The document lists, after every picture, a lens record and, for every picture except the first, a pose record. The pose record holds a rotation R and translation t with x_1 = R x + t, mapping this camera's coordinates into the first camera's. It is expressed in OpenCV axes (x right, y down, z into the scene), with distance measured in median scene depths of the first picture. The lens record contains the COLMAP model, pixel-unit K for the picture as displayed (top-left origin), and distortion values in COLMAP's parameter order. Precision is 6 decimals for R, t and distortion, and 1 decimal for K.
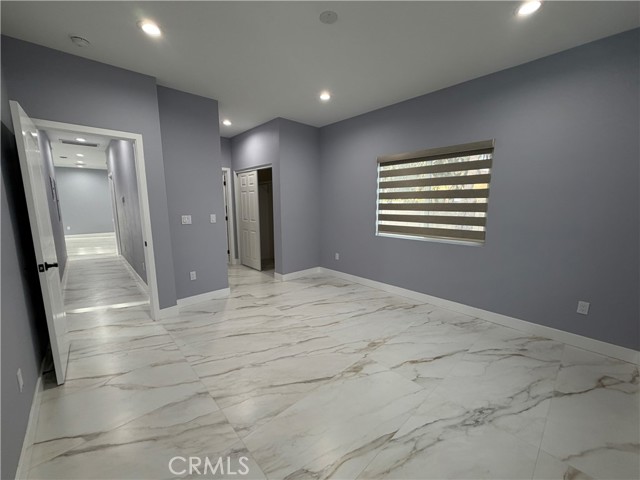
lens RADIAL K [[256.2, 0, 317.6], [0, 256.2, 240.4], [0, 0, 1]] dist [0.002203, 0.000291]
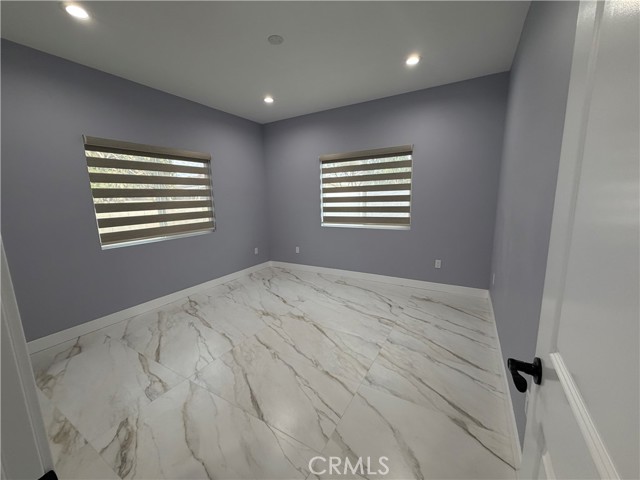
lens RADIAL K [[256.2, 0, 317.6], [0, 256.2, 240.4], [0, 0, 1]] dist [0.002203, 0.000291]
pose [[-0.298627, -0.146195, 0.943106, -0.967982], [0.162781, 0.965915, 0.201274, -0.143570], [-0.940385, 0.213625, -0.264650, 1.019759]]
